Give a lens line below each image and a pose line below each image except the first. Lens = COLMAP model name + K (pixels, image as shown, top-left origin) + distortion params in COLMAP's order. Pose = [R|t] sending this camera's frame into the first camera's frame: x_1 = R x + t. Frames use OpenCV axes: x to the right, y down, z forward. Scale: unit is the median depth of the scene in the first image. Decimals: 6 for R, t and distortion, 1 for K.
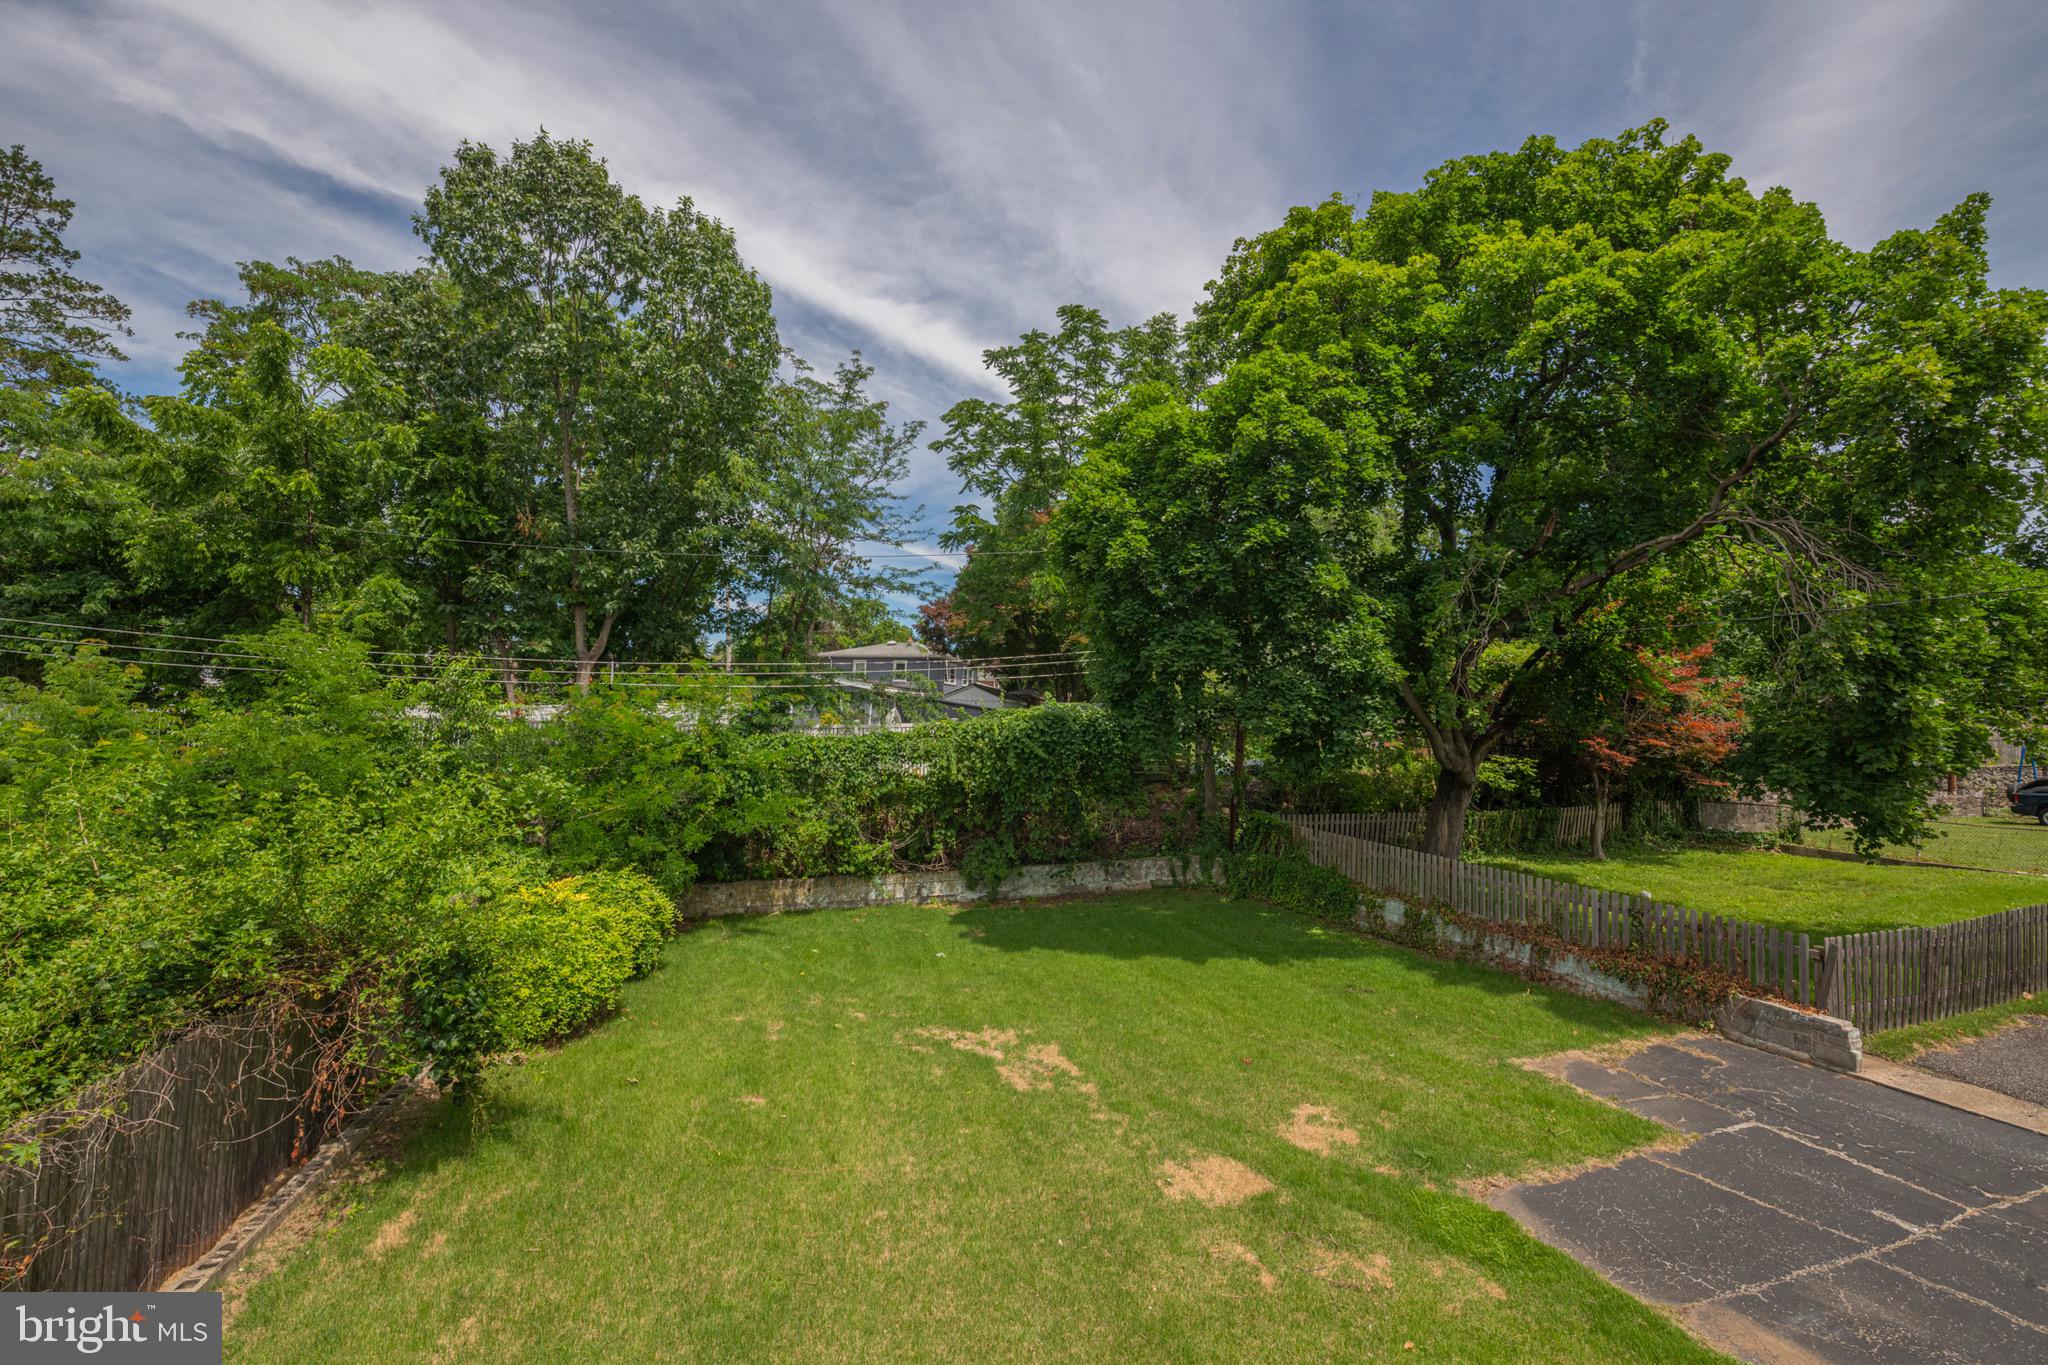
lens RADIAL K [[822.3, 0, 1023.3], [0, 822.3, 680.7], [0, 0, 1]] dist [-0.019553, -0.000721]
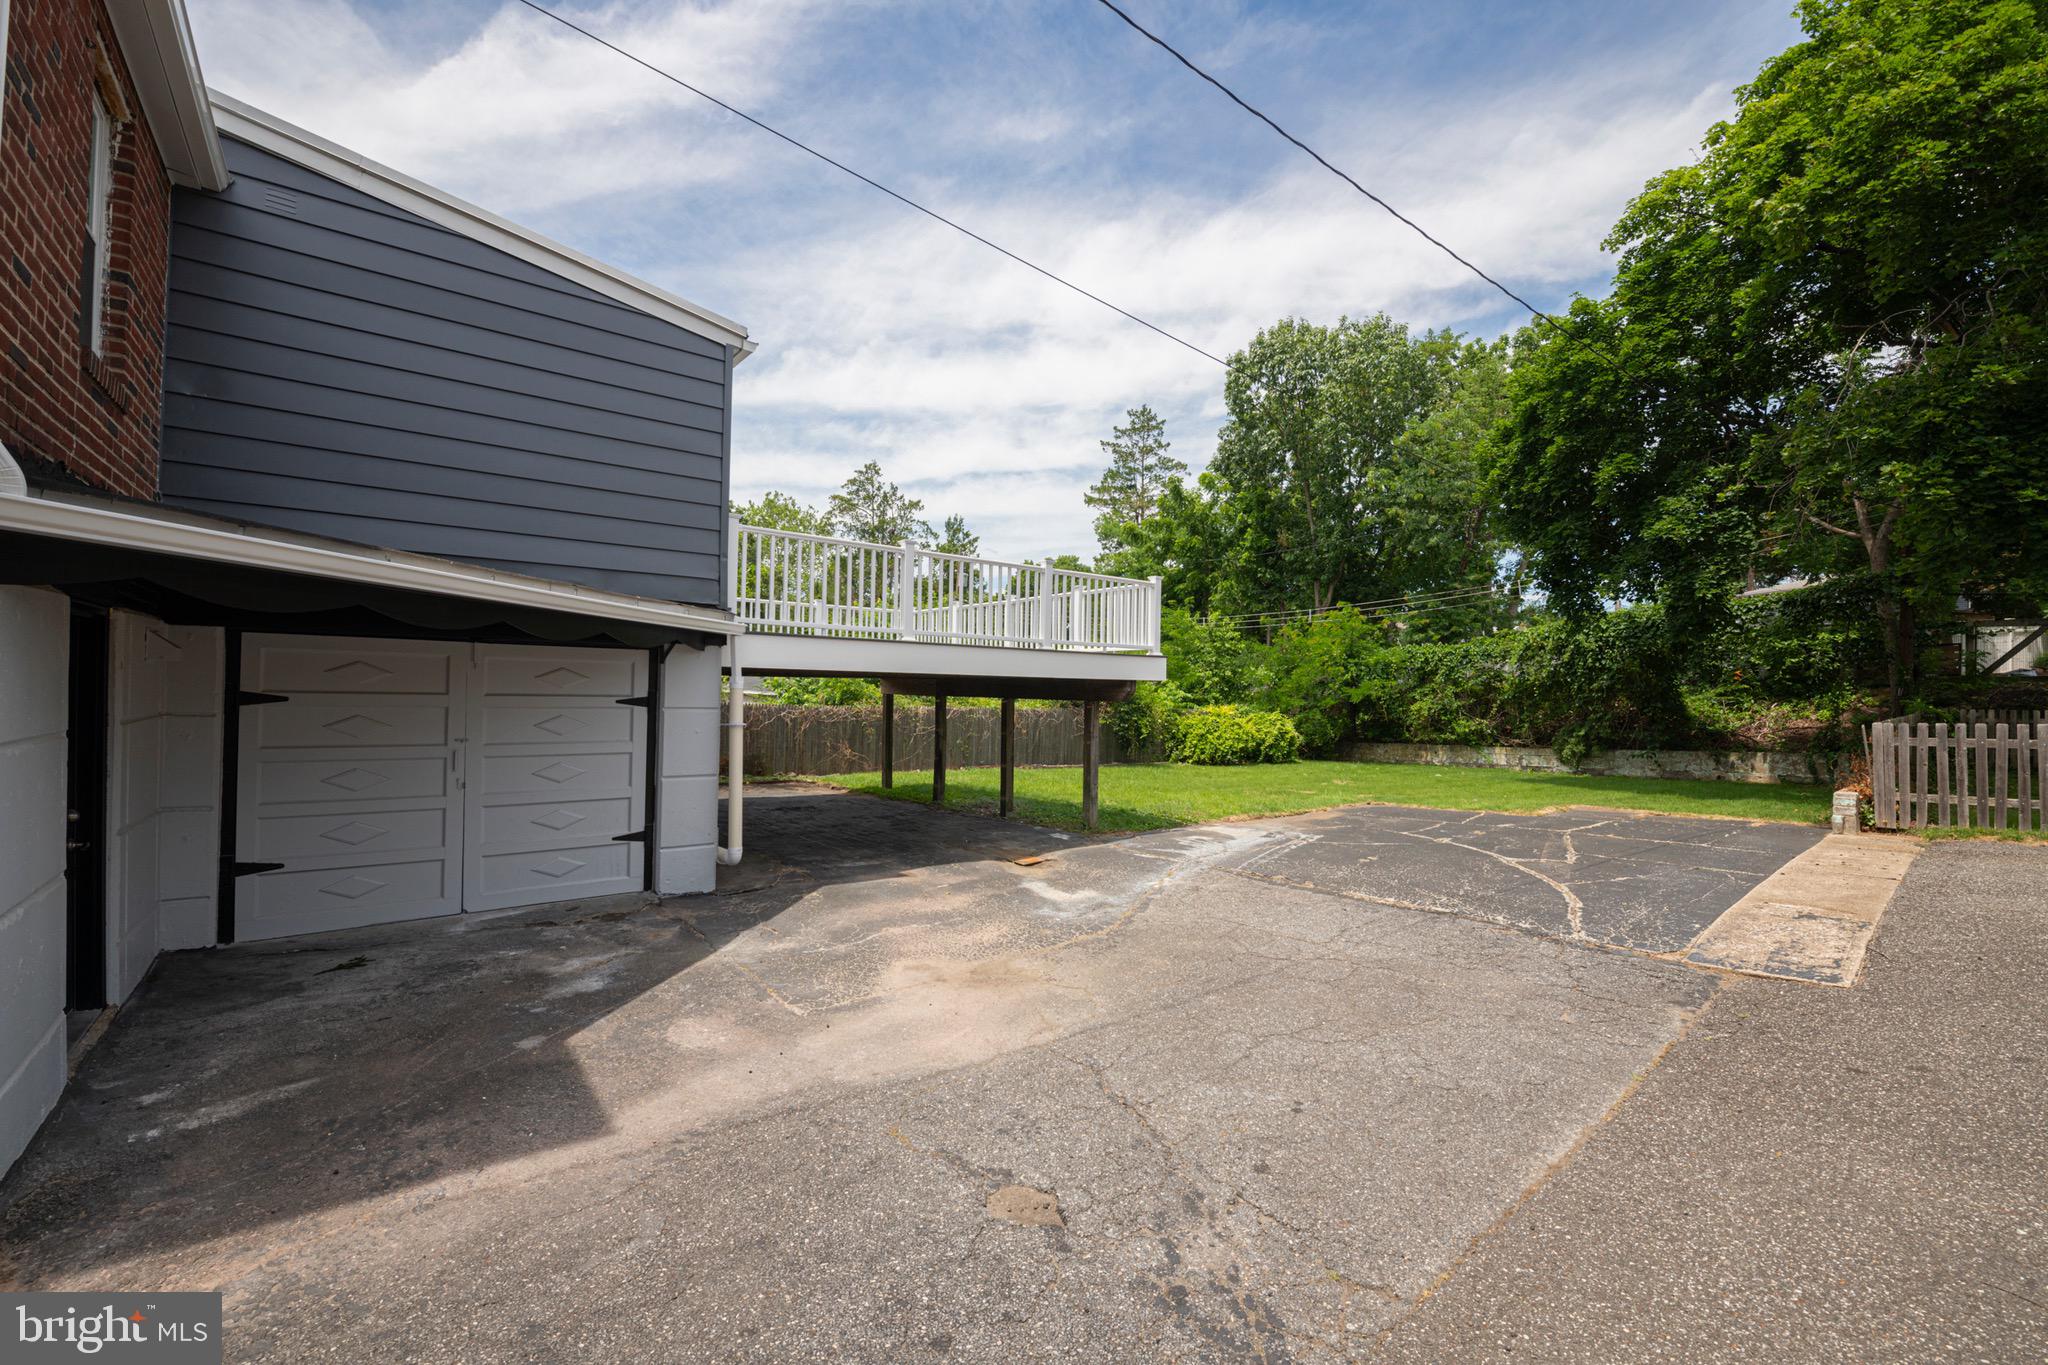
lens RADIAL K [[822.3, 0, 1023.3], [0, 822.3, 680.7], [0, 0, 1]] dist [-0.019553, -0.000721]
pose [[0.378079, -0.036171, -0.925066, 0.799516], [0.044627, 0.998787, -0.020814, 0.125448], [0.924697, -0.033414, 0.379234, -0.215916]]
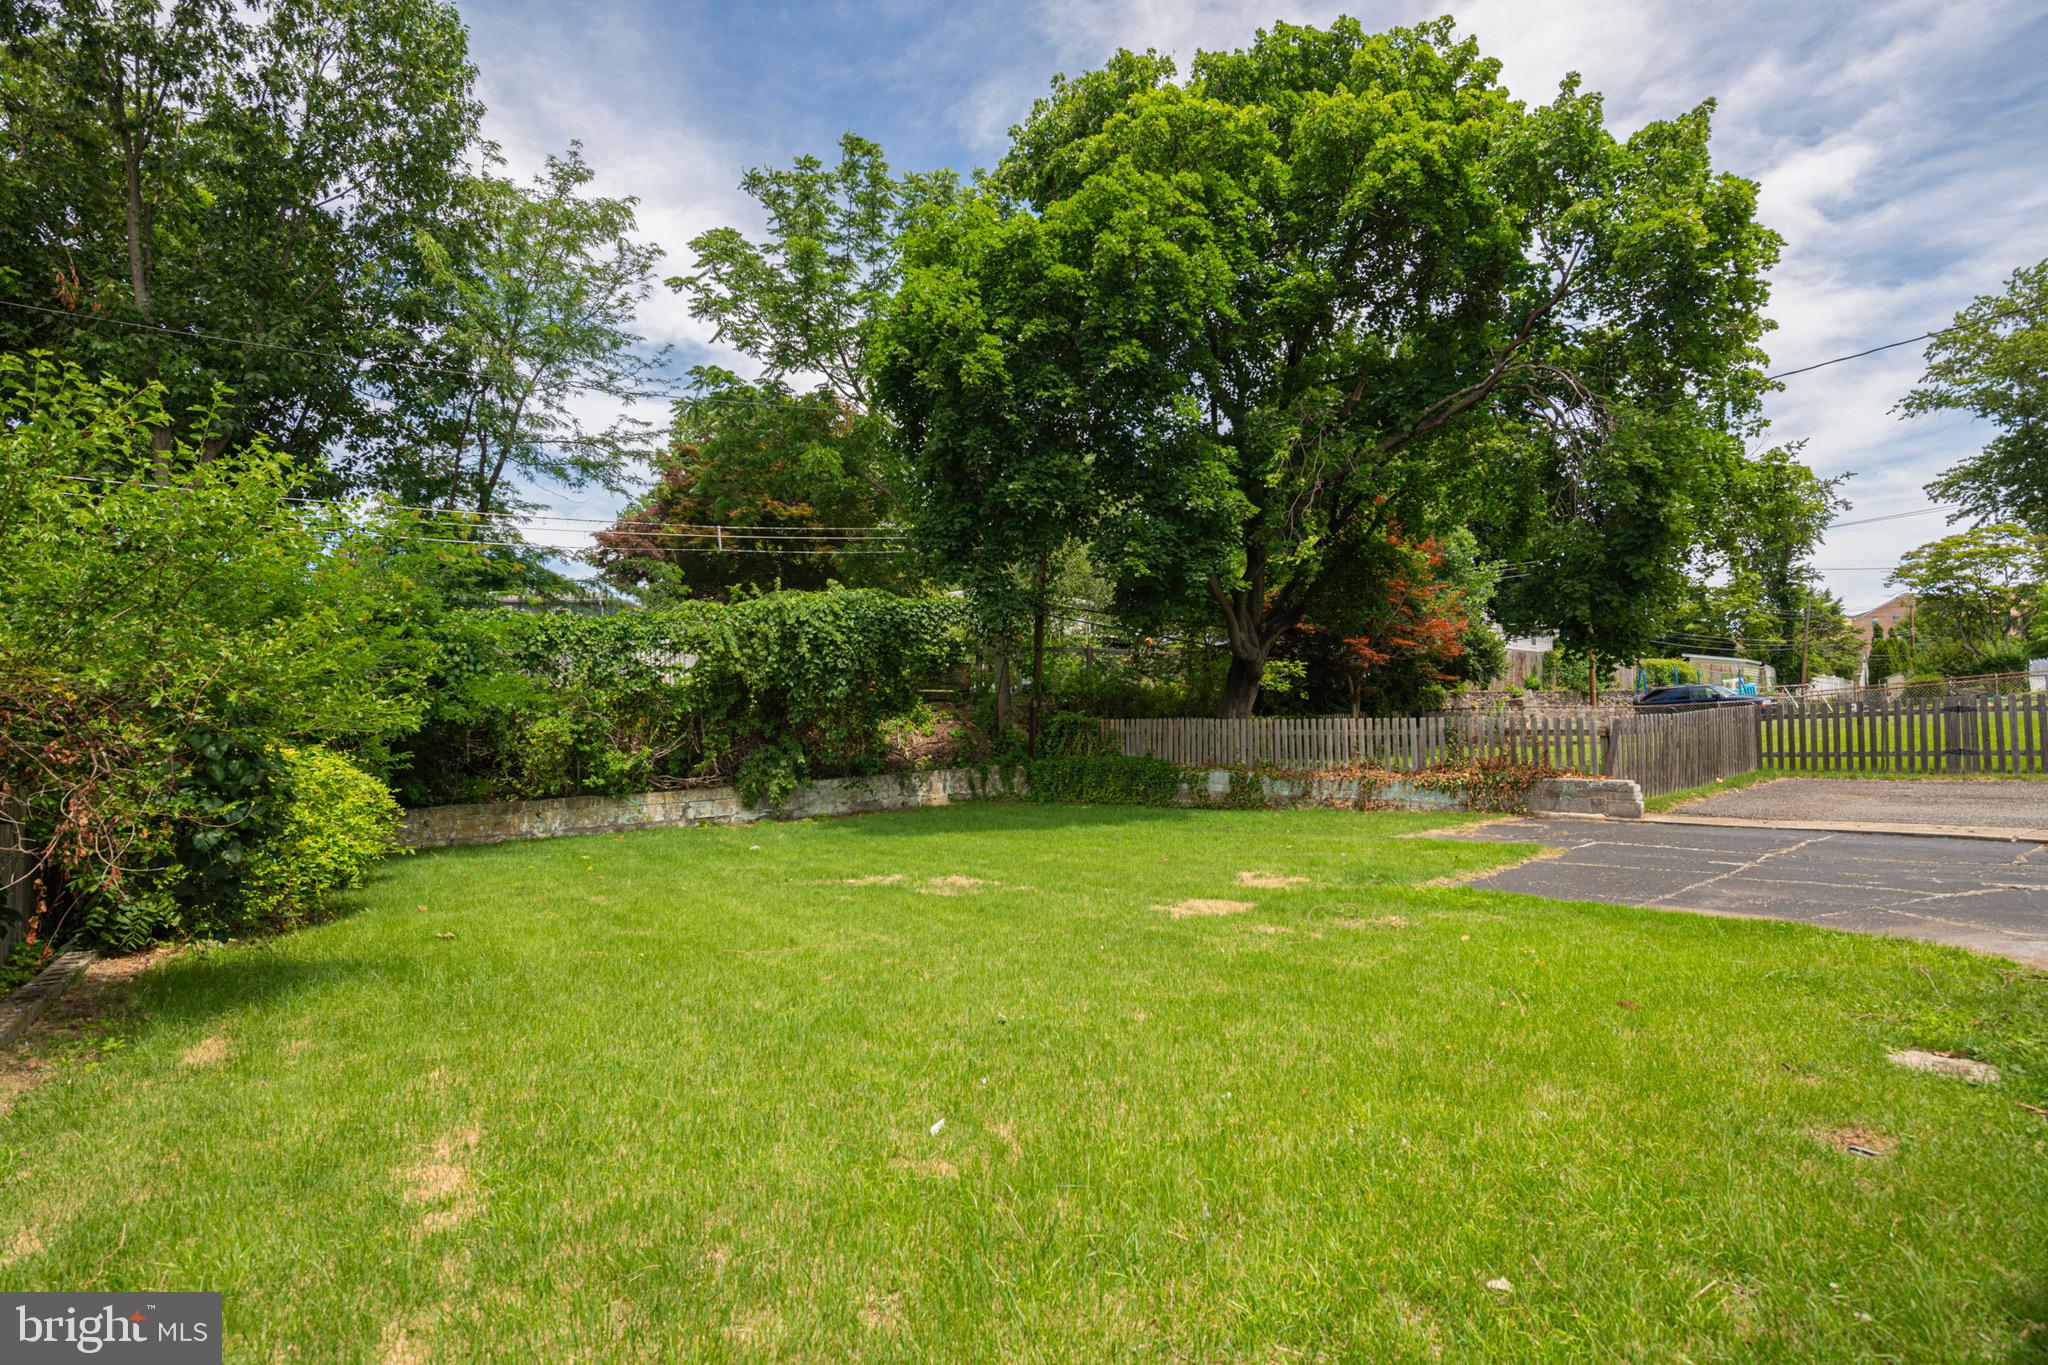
lens RADIAL K [[945.0, 0, 1026.6], [0, 945.0, 681.2], [0, 0, 1]] dist [-0.010132, -0.000821]
pose [[0.937702, -0.014378, 0.347144, -0.136130], [0.011606, 0.999882, 0.010063, 0.125403], [-0.347248, -0.005407, 0.937758, 0.007937]]
